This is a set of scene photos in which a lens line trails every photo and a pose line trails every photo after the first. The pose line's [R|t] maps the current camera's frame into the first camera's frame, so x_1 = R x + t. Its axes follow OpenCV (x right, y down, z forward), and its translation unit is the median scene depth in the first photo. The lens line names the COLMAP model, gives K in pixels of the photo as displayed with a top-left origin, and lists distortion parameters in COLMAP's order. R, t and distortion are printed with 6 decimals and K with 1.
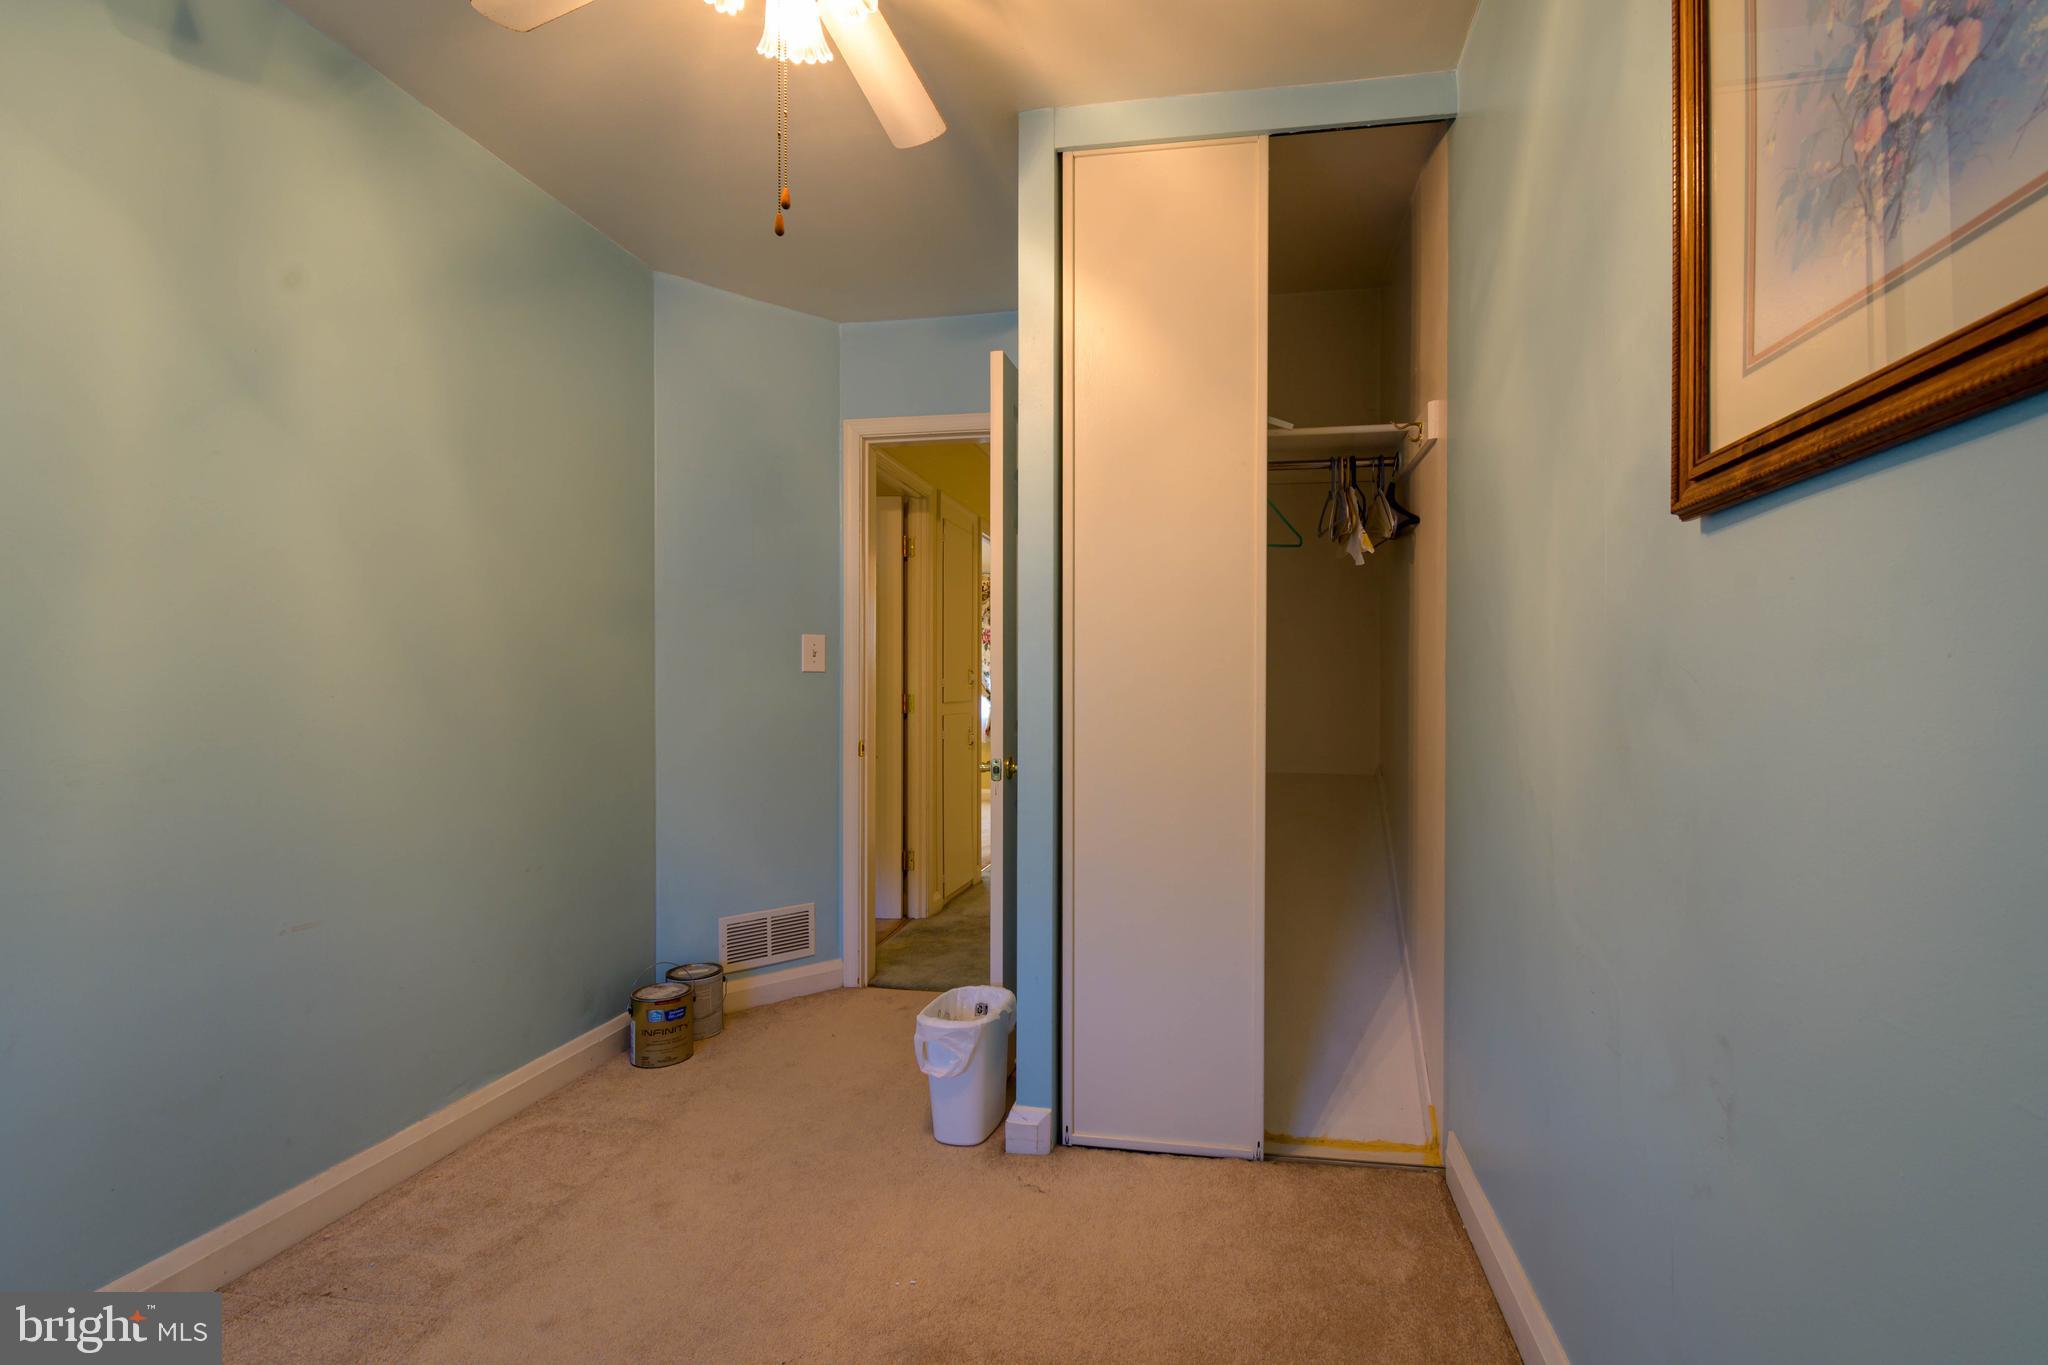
lens RADIAL K [[908.5, 0, 1044.8], [0, 908.5, 683.8], [0, 0, 1]] dist [-0.002380, 0.000391]
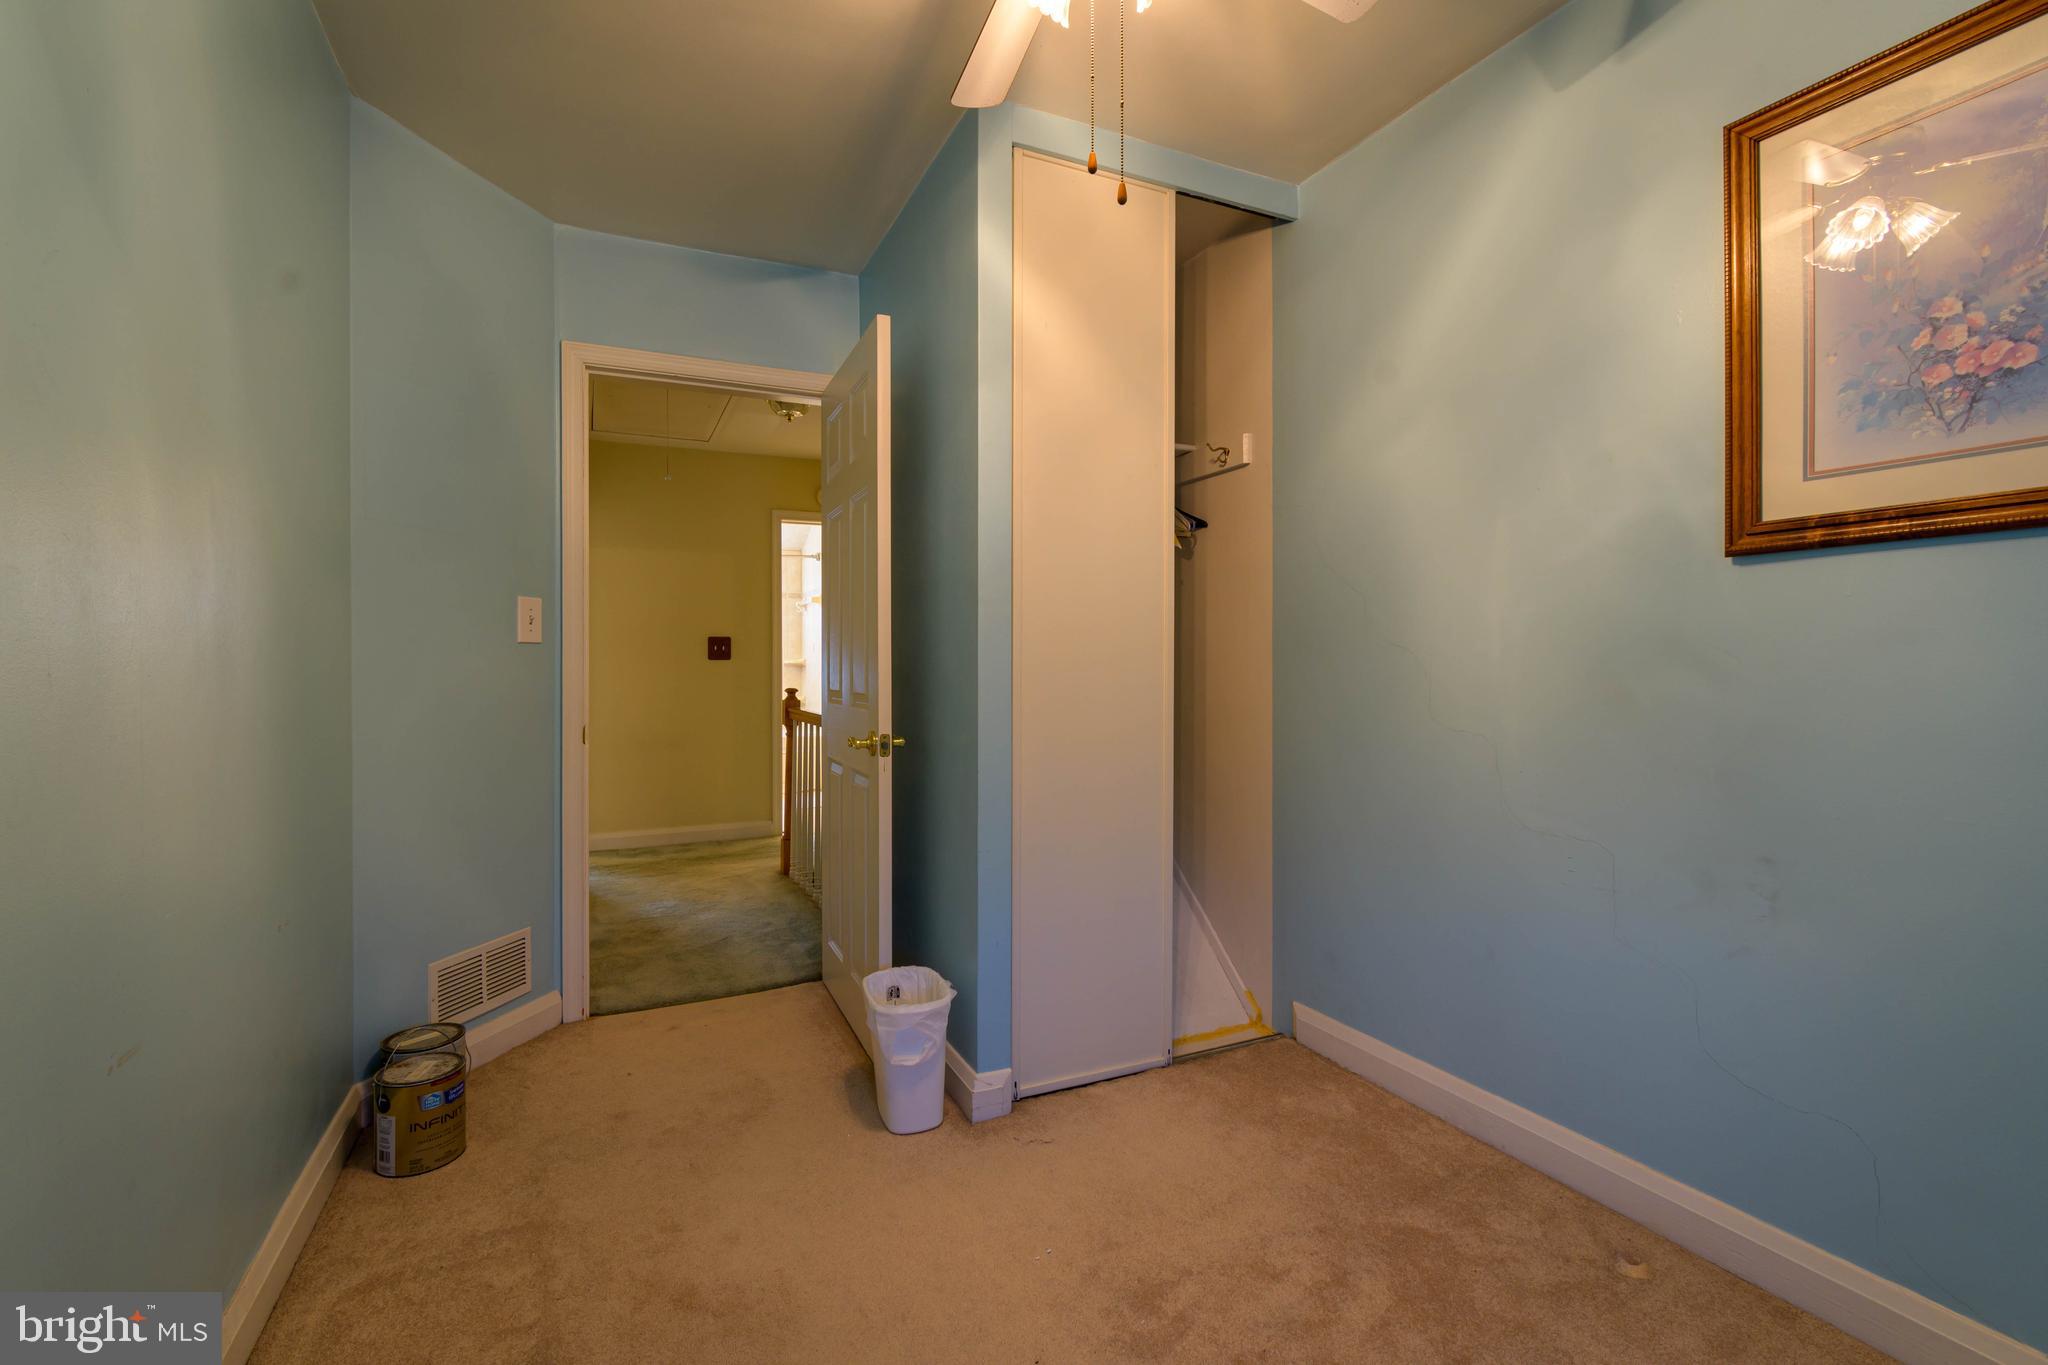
lens RADIAL K [[908.5, 0, 975.1], [0, 908.5, 658.7], [0, 0, 1]] dist [-0.002380, 0.000391]
pose [[0.830026, 0.000856, 0.557724, -0.473446], [0.000610, 0.999997, -0.002443, 0.004117], [-0.557724, 0.002367, 0.830023, 0.128861]]
